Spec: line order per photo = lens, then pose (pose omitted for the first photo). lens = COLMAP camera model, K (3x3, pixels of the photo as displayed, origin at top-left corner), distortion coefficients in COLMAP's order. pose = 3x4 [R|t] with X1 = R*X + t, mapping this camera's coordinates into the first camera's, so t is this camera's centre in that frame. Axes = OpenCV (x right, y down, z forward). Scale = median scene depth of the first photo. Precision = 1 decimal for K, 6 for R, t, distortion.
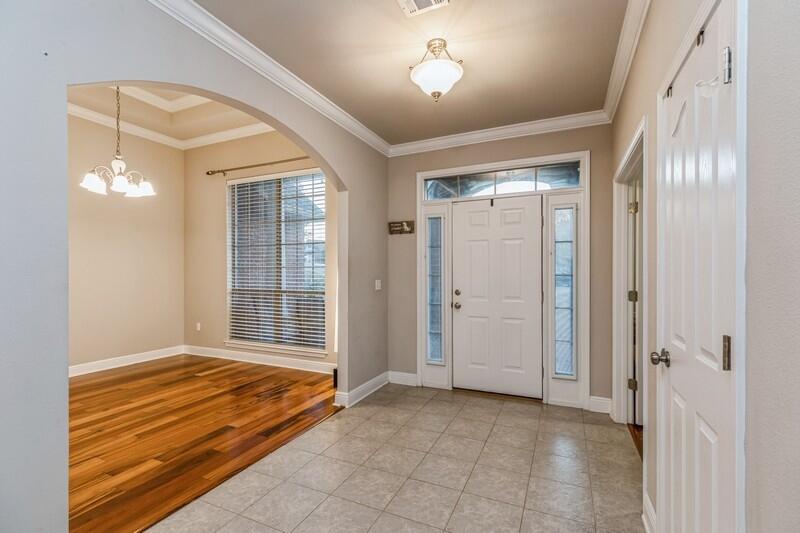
lens RADIAL K [[360.4, 0, 403.8], [0, 360.4, 266.2], [0, 0, 1]] dist [0.006334, -0.001283]
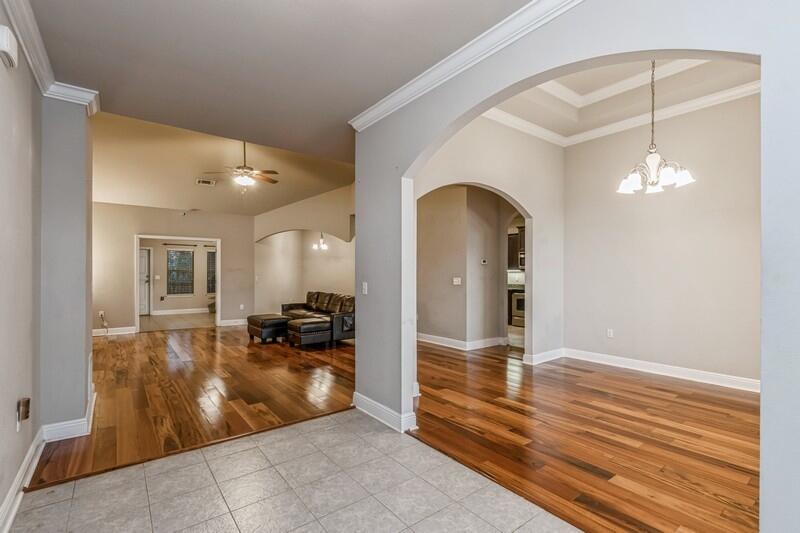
lens RADIAL K [[360.4, 0, 401.6], [0, 360.4, 284.6], [0, 0, 1]] dist [0.006334, -0.001283]
pose [[-0.473915, 0.026443, -0.880173, 0.331490], [0.020804, 0.999606, 0.018829, 0.011343], [0.880325, -0.009388, -0.474279, 0.820010]]
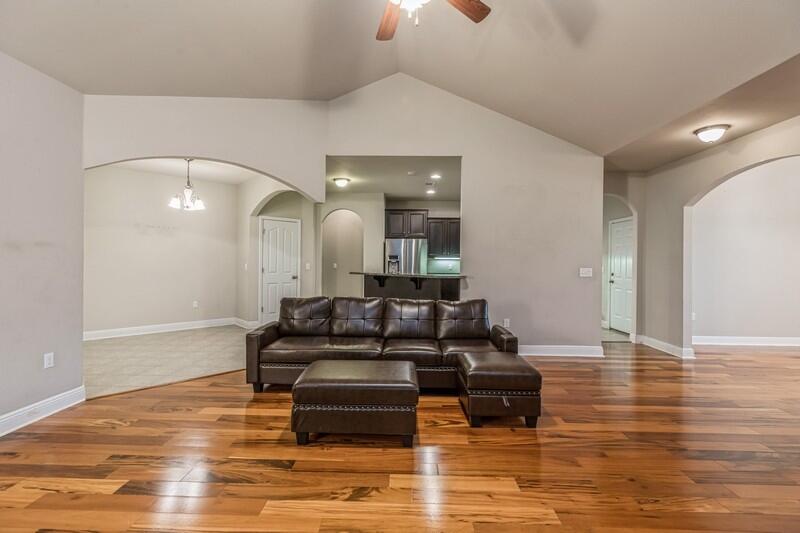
lens RADIAL K [[360.4, 0, 396.9], [0, 360.4, 260.4], [0, 0, 1]] dist [0.006334, -0.001283]
pose [[0.376063, 0.002494, -0.926591, -0.319089], [0.012142, 0.999897, 0.007619, -0.034042], [0.926515, -0.014116, 0.375994, -0.981667]]
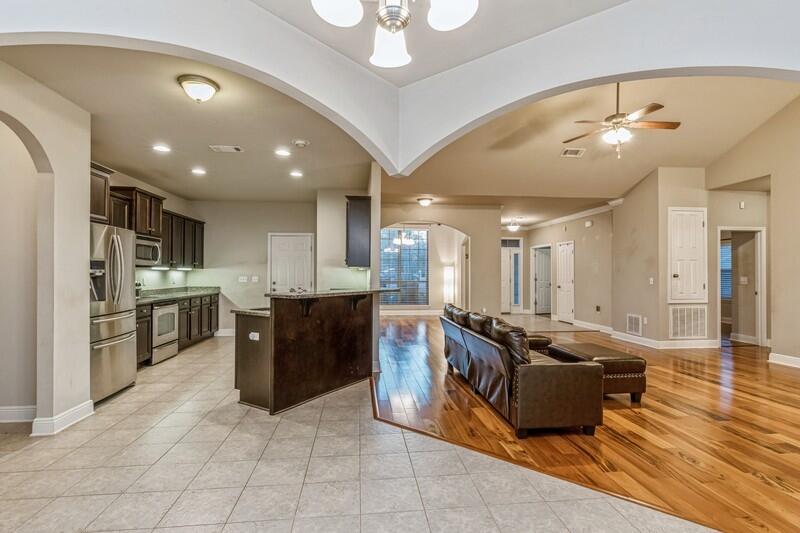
lens RADIAL K [[393.8, 0, 399.5], [0, 393.8, 269.3], [0, 0, 1]] dist [0.000043, -0.001897]
pose [[0.865246, 0.004694, 0.501326, -2.207758], [-0.012883, 0.999834, 0.012873, -0.048887], [-0.501183, -0.017597, 0.865163, -1.519220]]
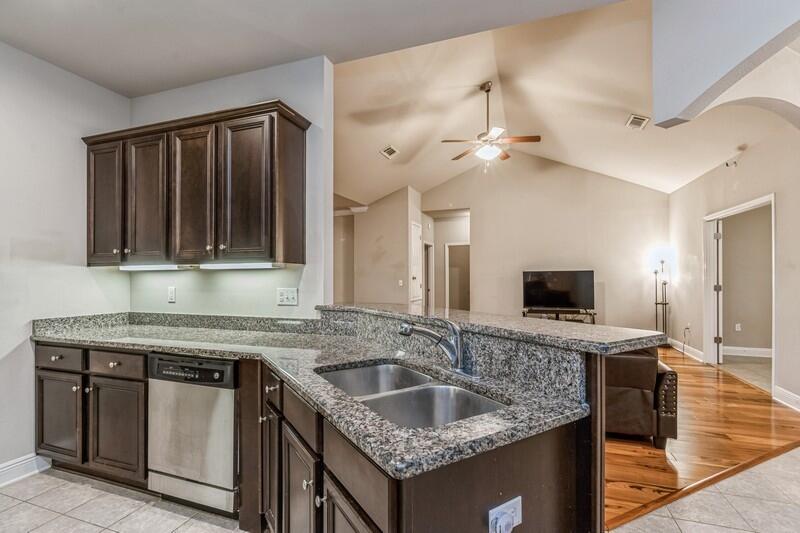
lens RADIAL K [[371.5, 0, 402.4], [0, 371.5, 274.4], [0, 0, 1]] dist [-0.003806, -0.000904]
pose [[-0.082199, 0.004006, 0.996608, -2.268756], [-0.019671, 0.999791, -0.005641, -0.017251], [-0.996422, -0.020068, -0.082103, -0.292577]]
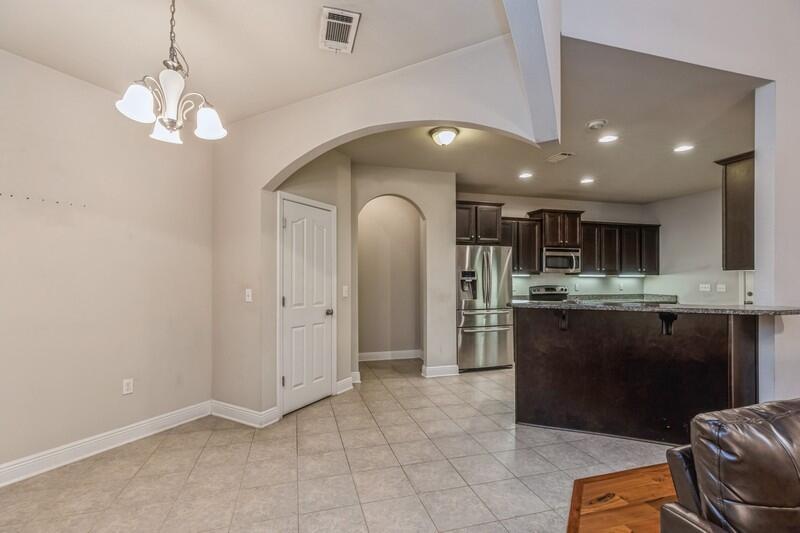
lens RADIAL K [[360.4, 0, 394.4], [0, 360.4, 275.7], [0, 0, 1]] dist [0.006334, -0.001283]
pose [[0.635131, -0.008256, -0.772361, -1.461937], [0.019607, 0.999793, 0.005436, -0.044028], [0.772156, -0.018597, 0.635161, -1.303608]]
